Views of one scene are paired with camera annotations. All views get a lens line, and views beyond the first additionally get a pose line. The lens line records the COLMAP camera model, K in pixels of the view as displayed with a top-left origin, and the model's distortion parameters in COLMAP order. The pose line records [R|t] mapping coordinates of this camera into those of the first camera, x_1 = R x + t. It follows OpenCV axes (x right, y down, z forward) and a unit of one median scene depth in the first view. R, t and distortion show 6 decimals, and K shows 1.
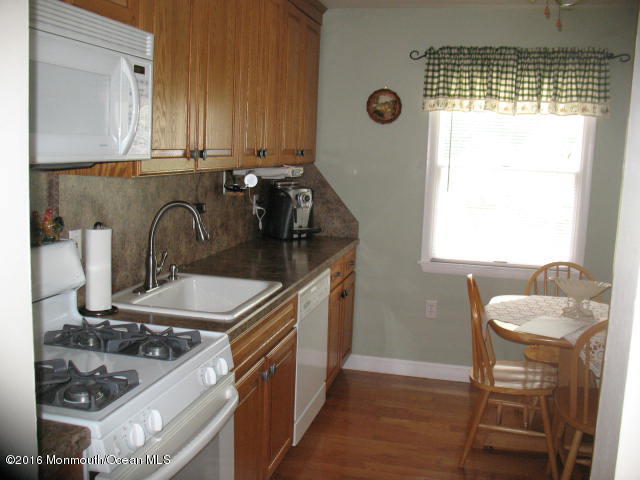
lens RADIAL K [[660.1, 0, 320.0], [0, 660.1, 240.0], [0, 0, 1]] dist [-0.187211, 0.194827]
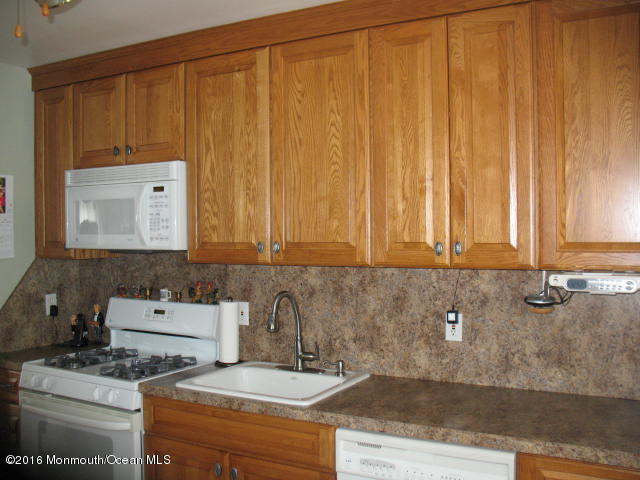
lens RADIAL K [[660.1, 0, 320.0], [0, 660.1, 240.0], [0, 0, 1]] dist [-0.187211, 0.194827]
pose [[-0.278704, -0.018915, -0.960191, 0.489272], [-0.137190, 0.990336, 0.020312, -0.105251], [0.950528, 0.137390, -0.278606, 0.822956]]
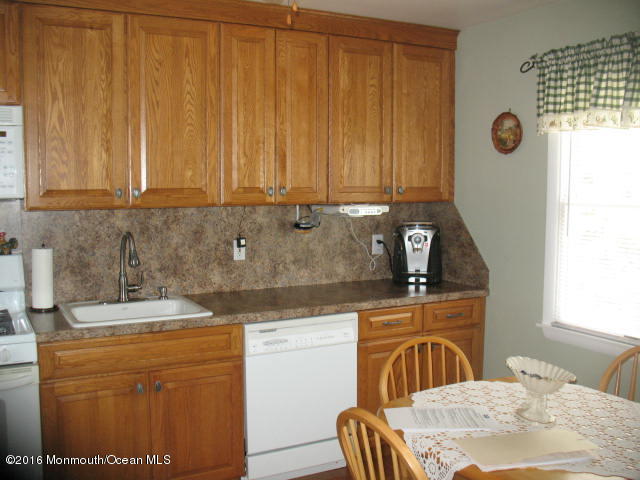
lens RADIAL K [[660.1, 0, 320.0], [0, 660.1, 240.0], [0, 0, 1]] dist [-0.187211, 0.194827]
pose [[0.664204, 0.032189, -0.746858, 0.566916], [-0.083009, 0.996070, -0.030894, -0.022590], [0.742928, 0.082516, 0.664266, 0.284818]]
